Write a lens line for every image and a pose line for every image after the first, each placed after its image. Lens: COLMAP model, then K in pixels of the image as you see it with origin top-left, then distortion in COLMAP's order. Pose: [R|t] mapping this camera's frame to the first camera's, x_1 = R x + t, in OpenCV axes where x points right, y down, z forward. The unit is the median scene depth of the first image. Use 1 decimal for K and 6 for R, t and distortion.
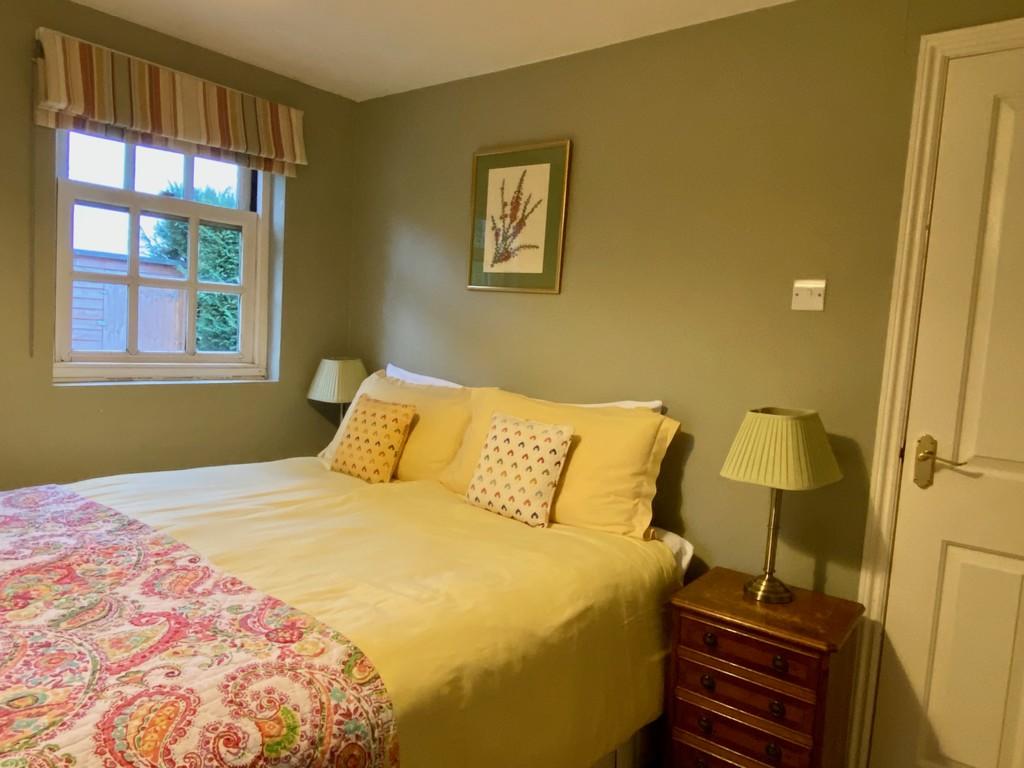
lens RADIAL K [[698.1, 0, 512.0], [0, 698.1, 384.0], [0, 0, 1]] dist [0.000859, -0.002001]
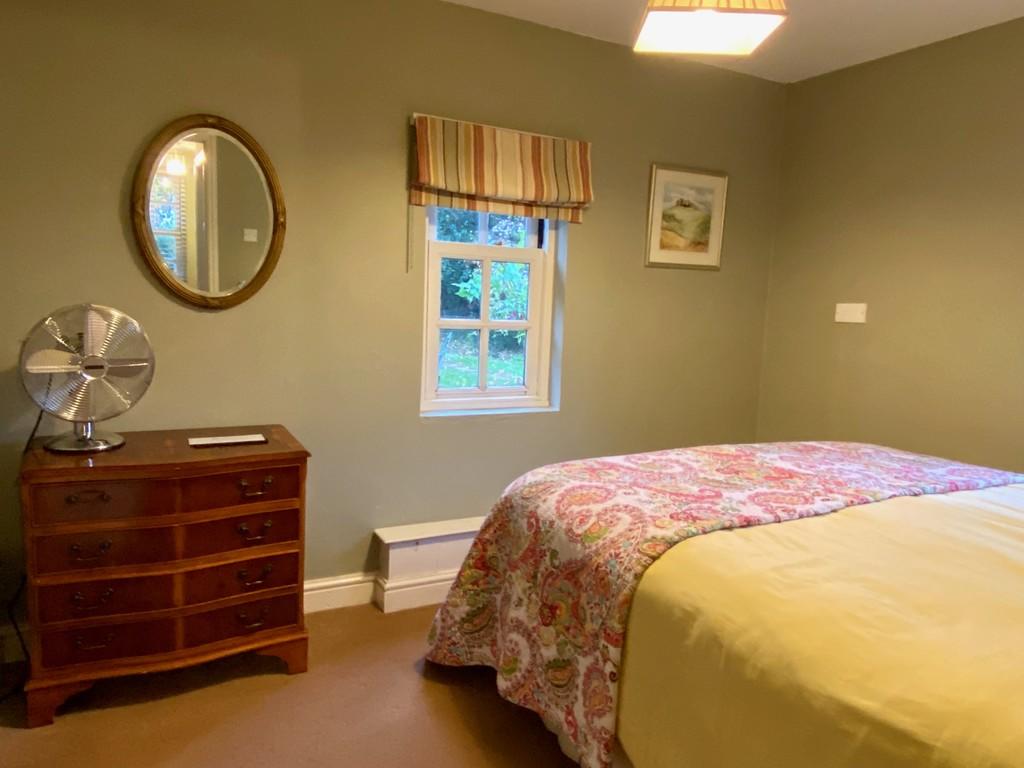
lens RADIAL K [[698.1, 0, 512.0], [0, 698.1, 384.0], [0, 0, 1]] dist [0.000859, -0.002001]
pose [[-0.392748, 0.029613, -0.919169, 1.100374], [-0.134075, 0.986959, 0.089085, 0.038687], [0.909820, 0.158225, -0.383655, 1.270517]]
